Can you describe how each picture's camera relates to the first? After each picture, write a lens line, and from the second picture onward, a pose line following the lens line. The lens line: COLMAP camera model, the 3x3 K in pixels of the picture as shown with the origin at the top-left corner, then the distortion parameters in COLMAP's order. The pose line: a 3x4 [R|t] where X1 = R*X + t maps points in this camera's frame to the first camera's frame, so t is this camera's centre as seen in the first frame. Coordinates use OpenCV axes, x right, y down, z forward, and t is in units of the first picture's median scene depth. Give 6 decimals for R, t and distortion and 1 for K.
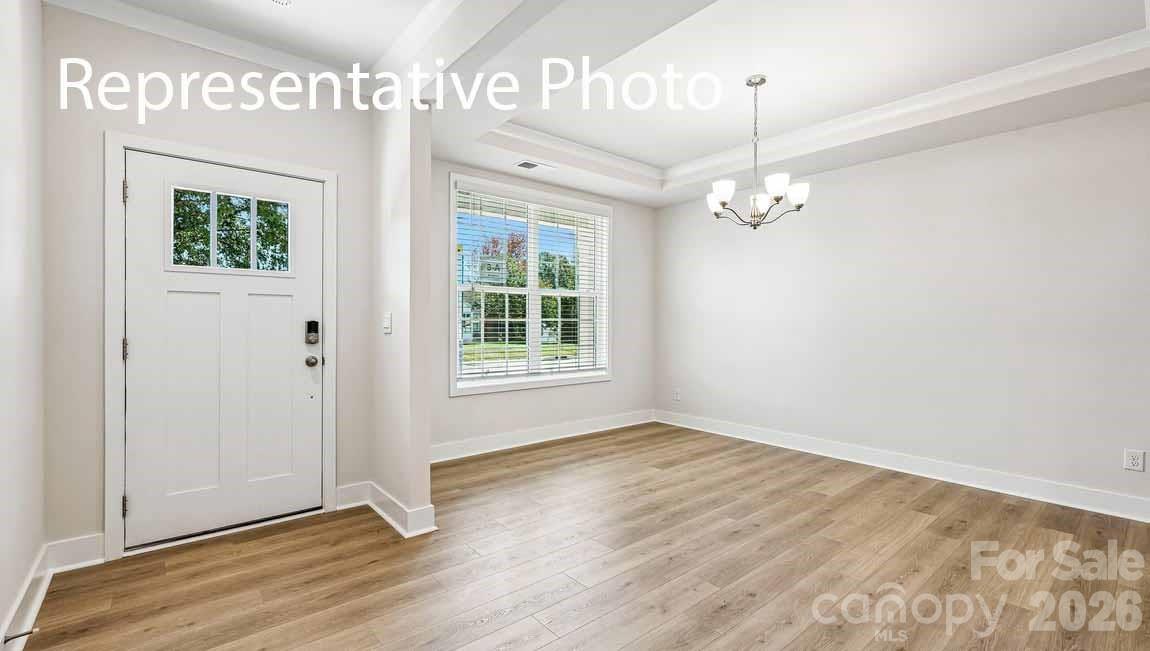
lens RADIAL K [[499.8, 0, 578.0], [0, 499.8, 324.3], [0, 0, 1]] dist [0.003369, -0.000237]
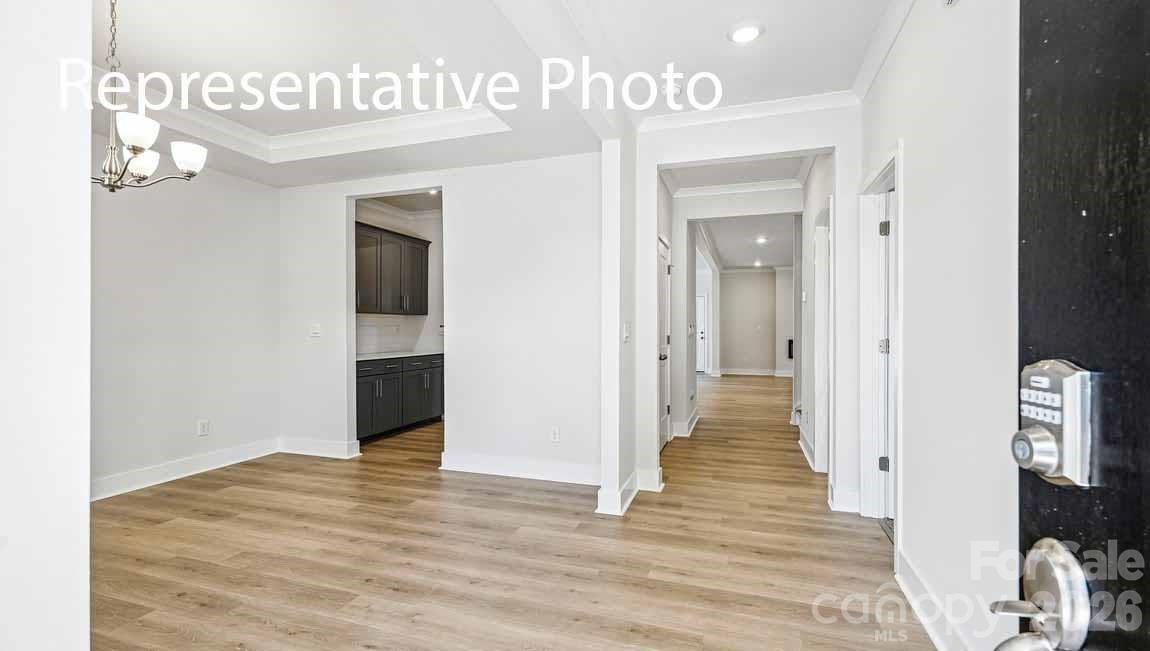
lens RADIAL K [[499.8, 0, 578.2], [0, 499.8, 326.5], [0, 0, 1]] dist [0.003369, -0.000237]
pose [[-0.515940, -0.003372, 0.856618, -0.616400], [-0.000743, 0.999994, 0.003489, -0.010722], [-0.856624, 0.001163, -0.515940, 0.885263]]
